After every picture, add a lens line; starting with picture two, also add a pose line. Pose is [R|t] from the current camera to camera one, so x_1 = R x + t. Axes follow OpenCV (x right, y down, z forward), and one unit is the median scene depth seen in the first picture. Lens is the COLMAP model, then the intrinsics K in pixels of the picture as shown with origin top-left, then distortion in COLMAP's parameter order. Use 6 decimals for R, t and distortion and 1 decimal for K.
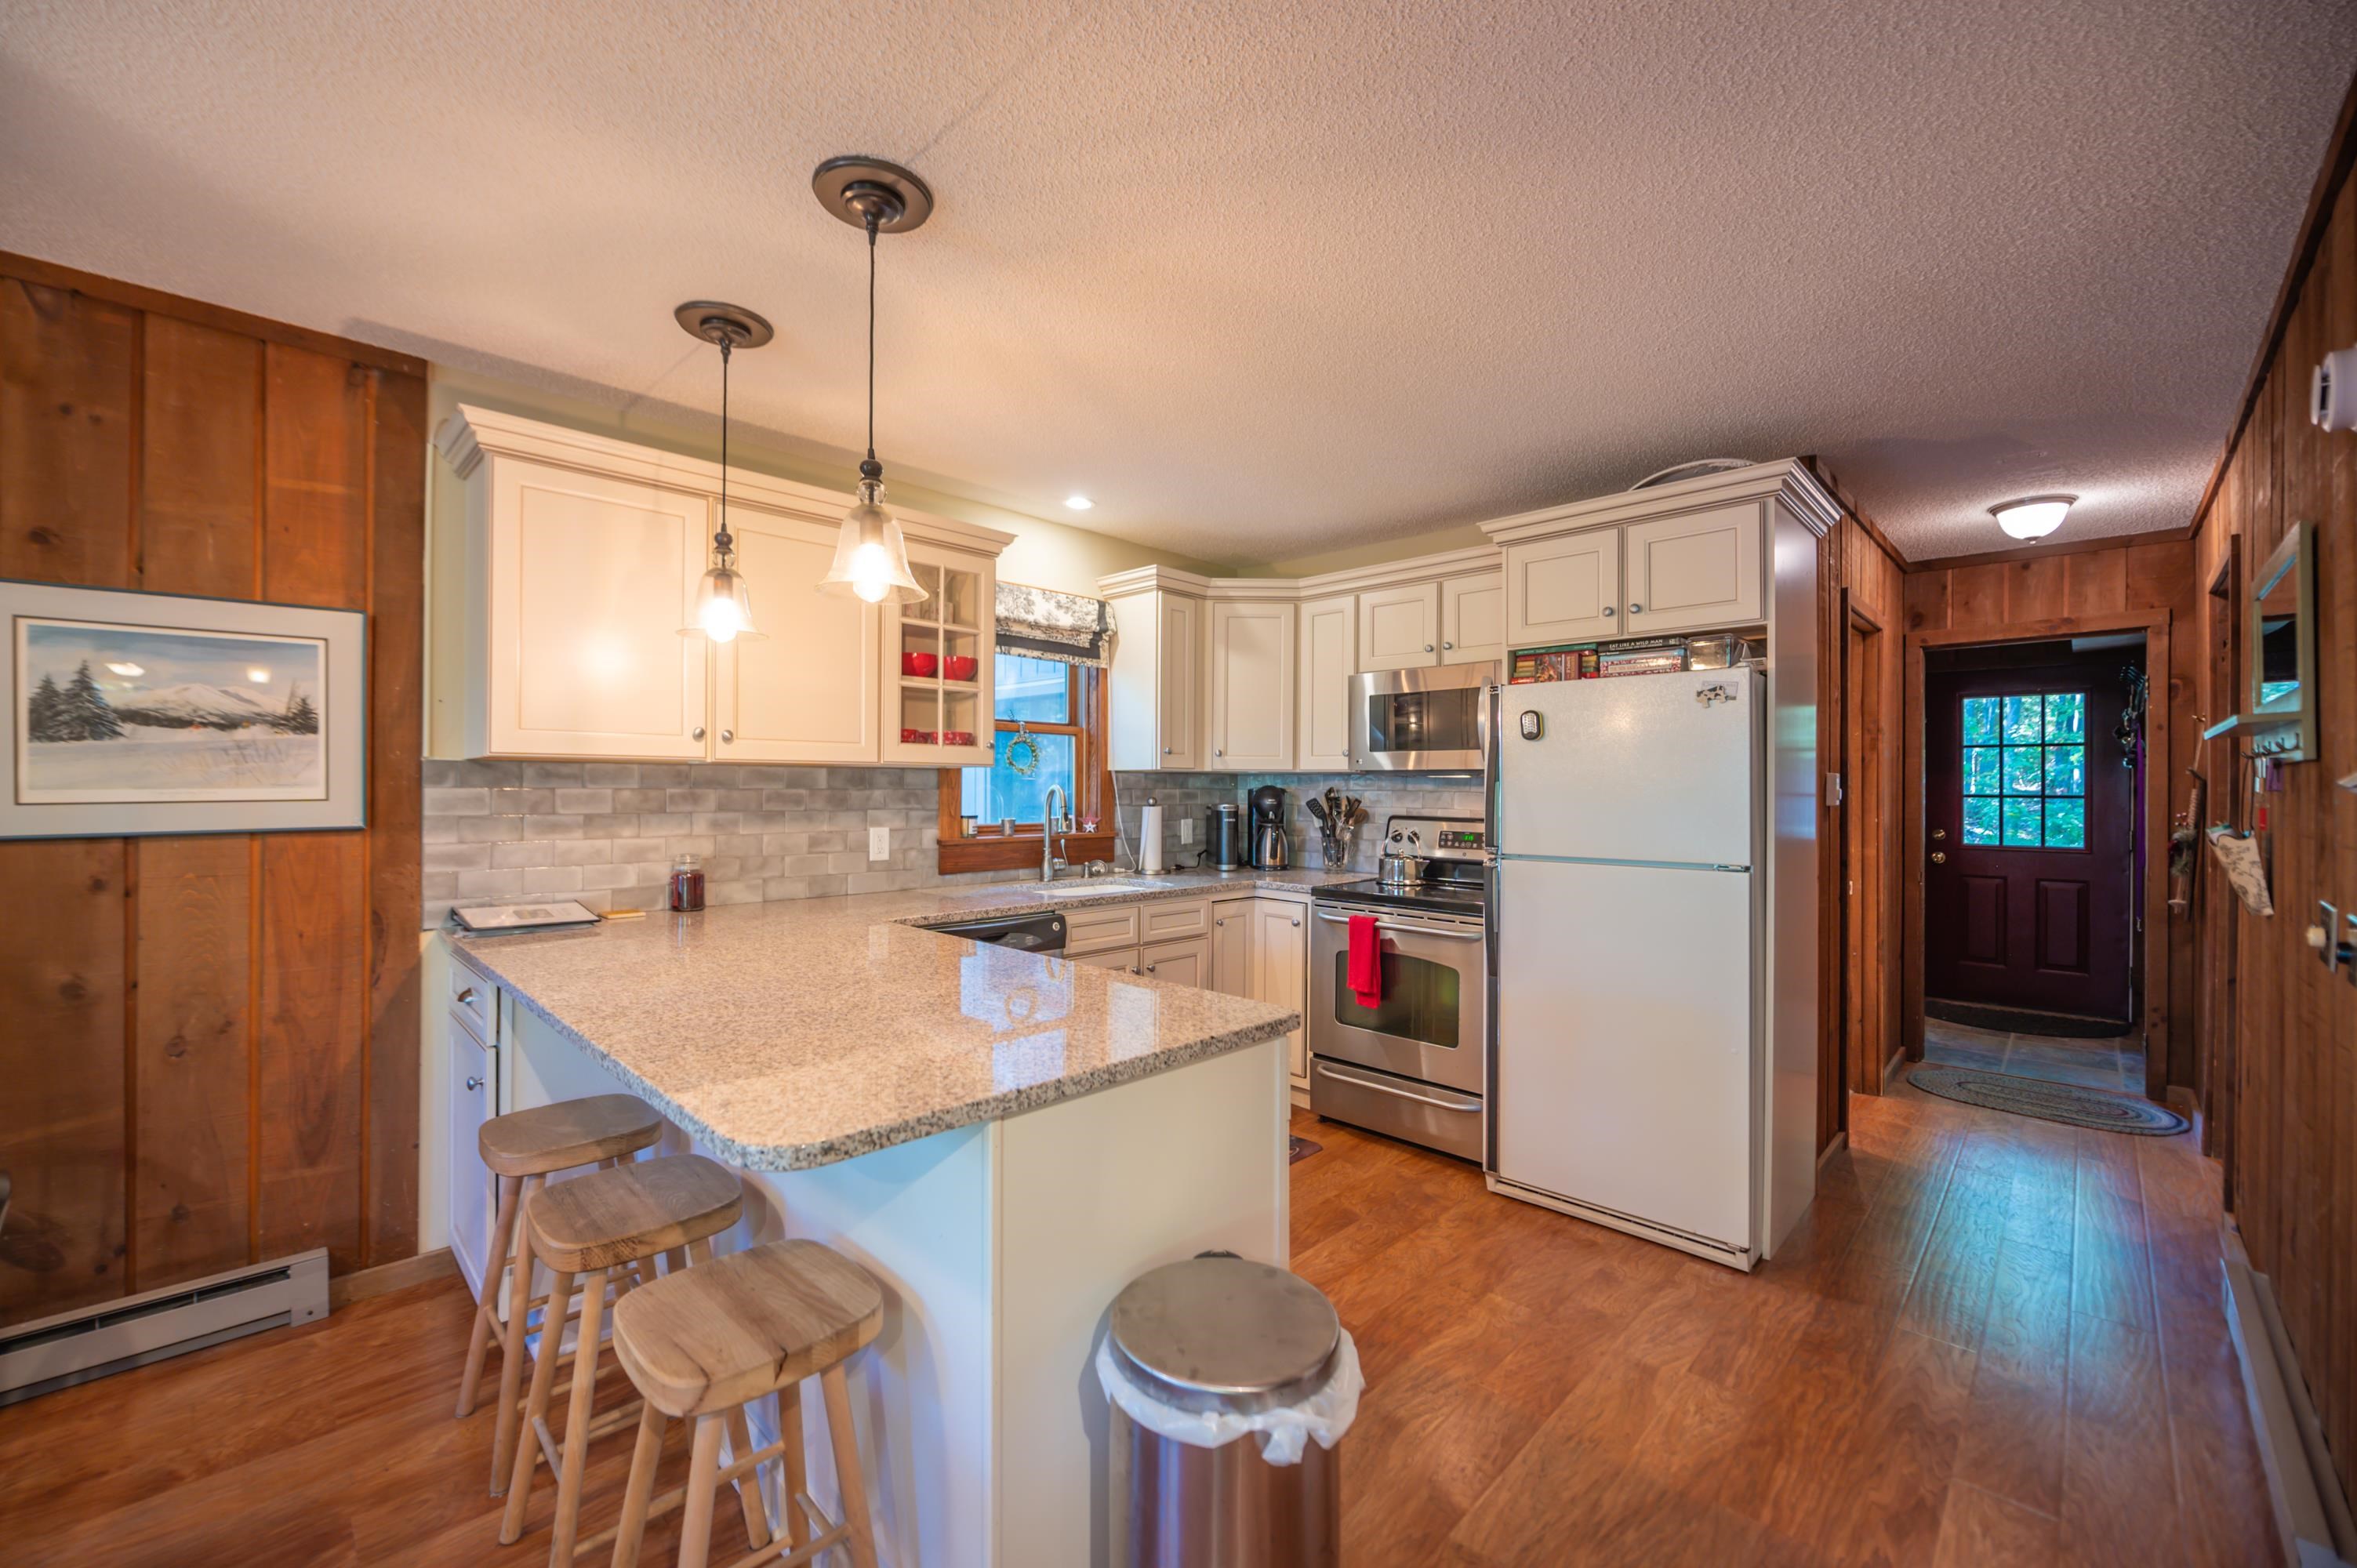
lens RADIAL K [[935.1, 0, 1165.7], [0, 935.1, 782.3], [0, 0, 1]] dist [-0.009133, 0.000307]
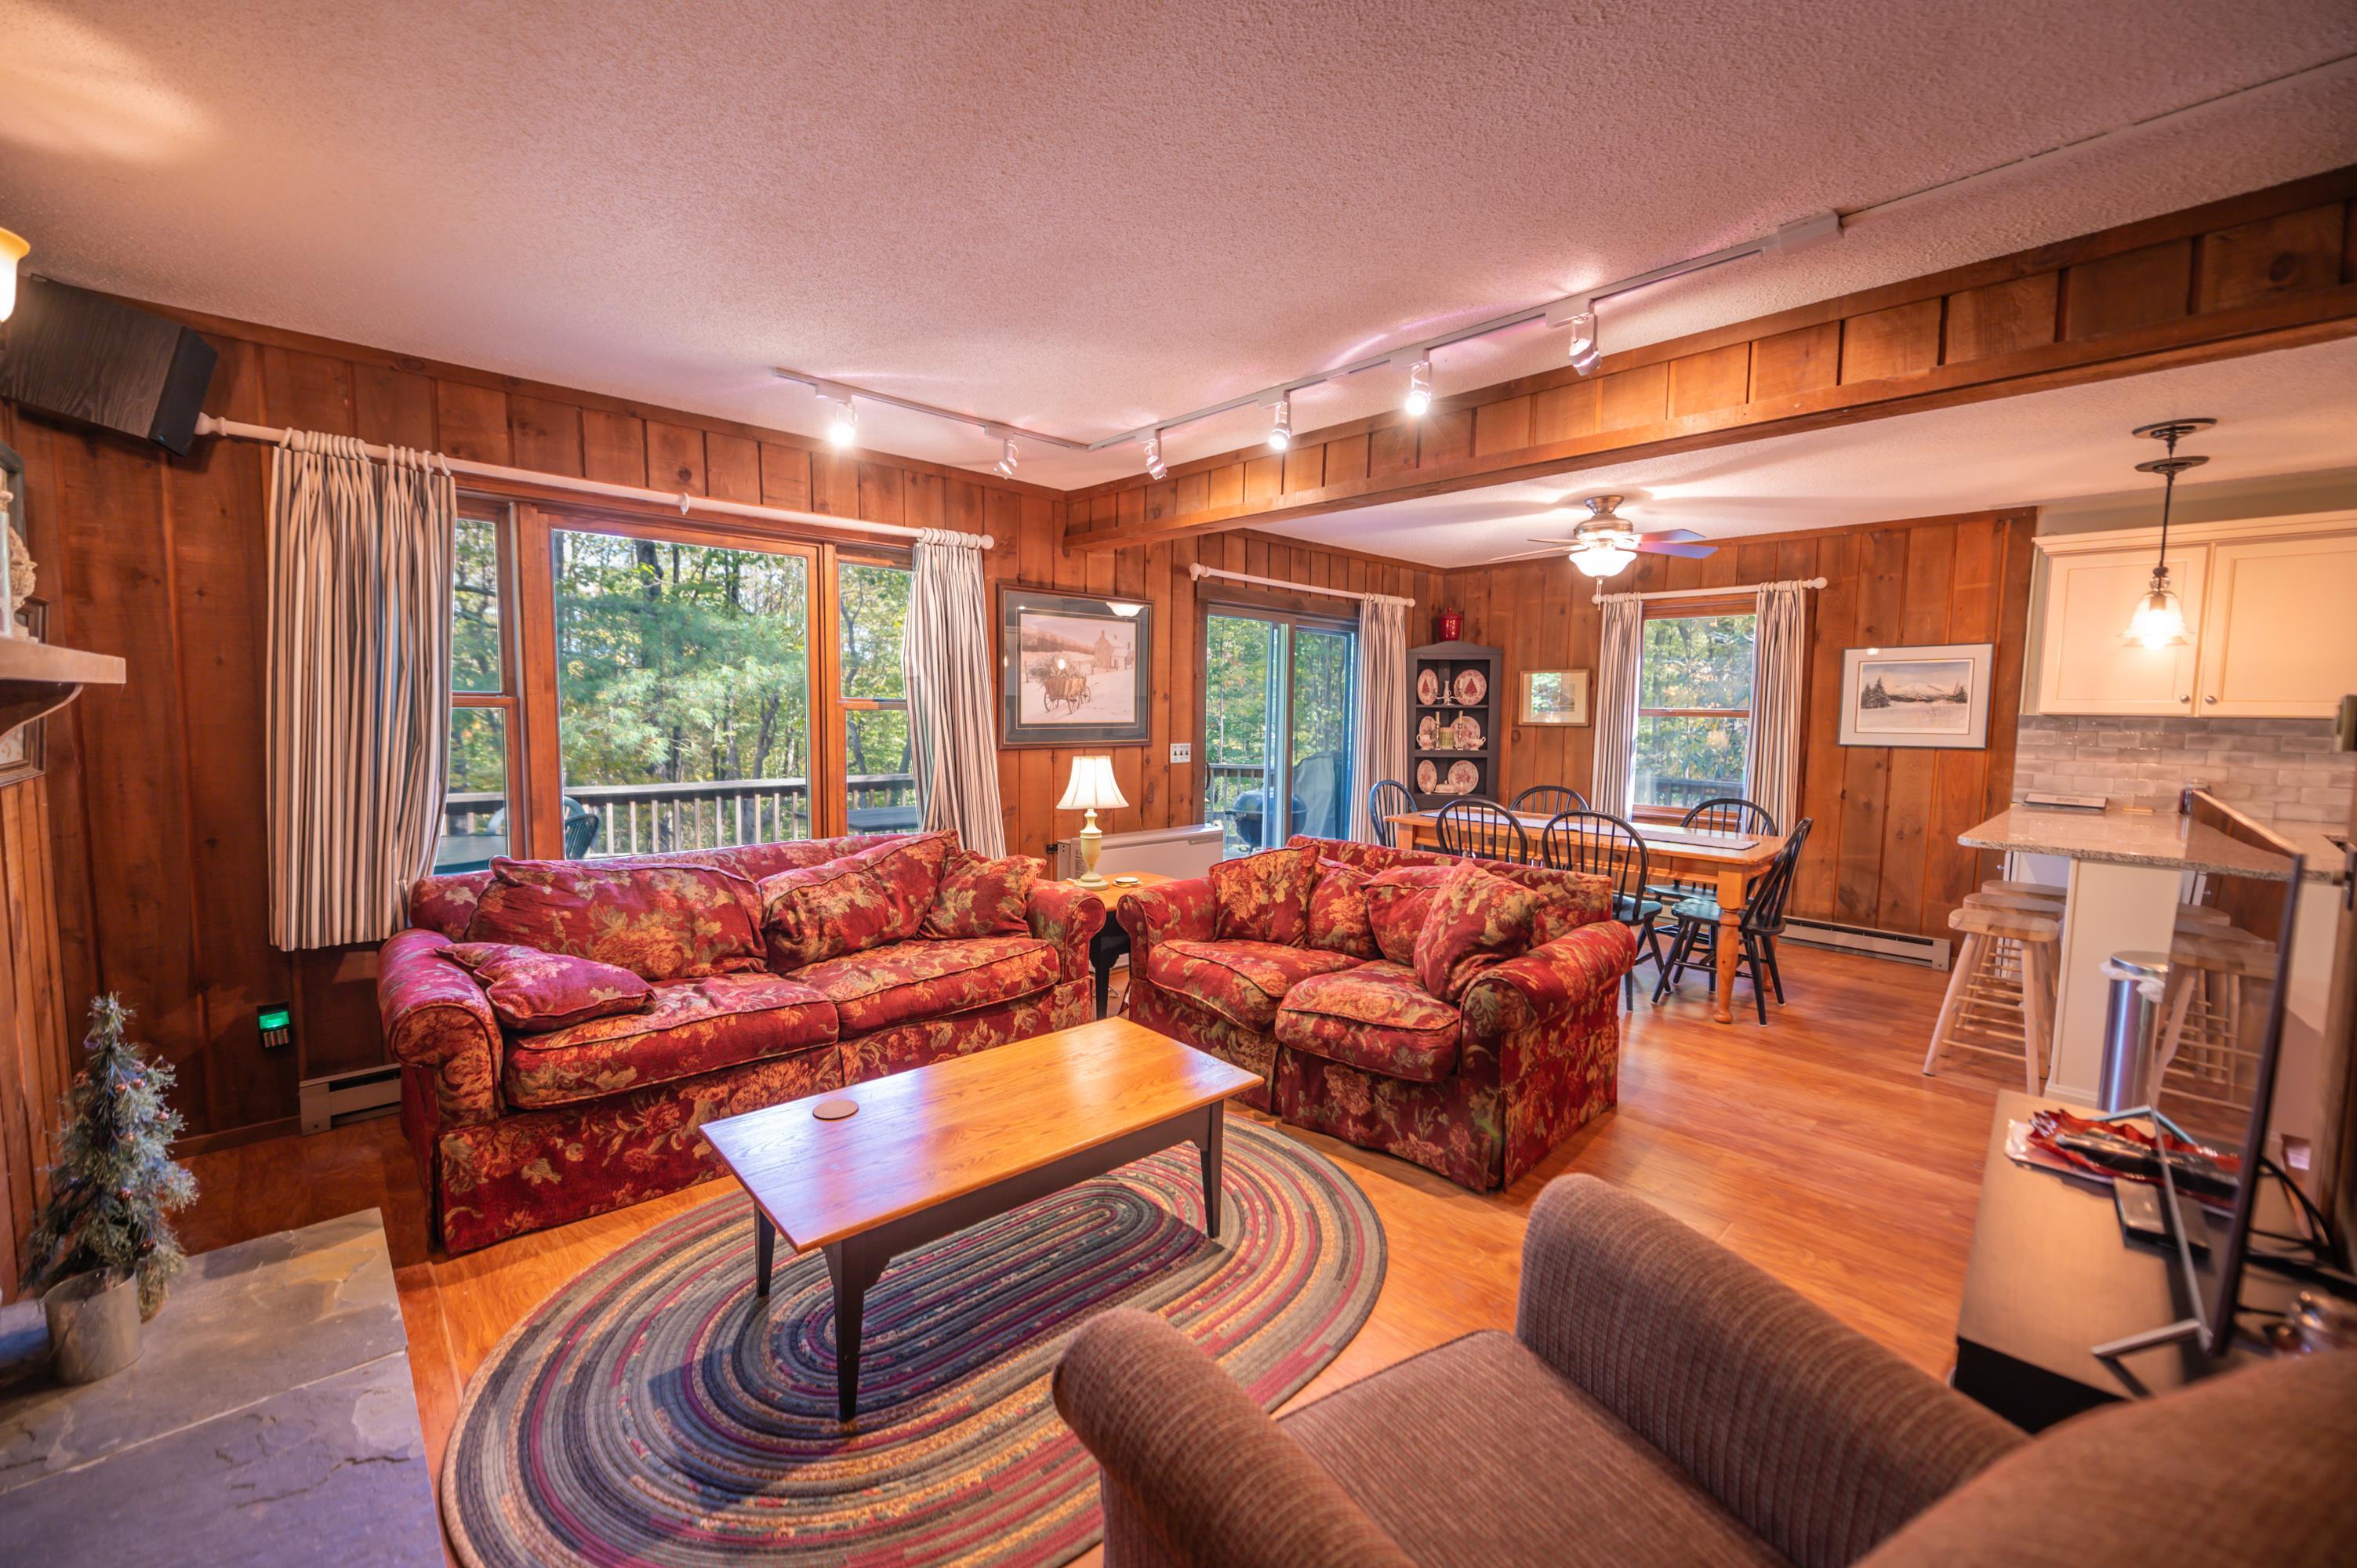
lens RADIAL K [[935.1, 0, 1166.8], [0, 935.1, 784.5], [0, 0, 1]] dist [-0.009133, 0.000307]
pose [[-0.022351, 0.076511, -0.996818, 1.312227], [-0.012994, 0.996961, 0.076813, -0.006379], [0.999666, 0.014670, -0.021289, -0.818476]]
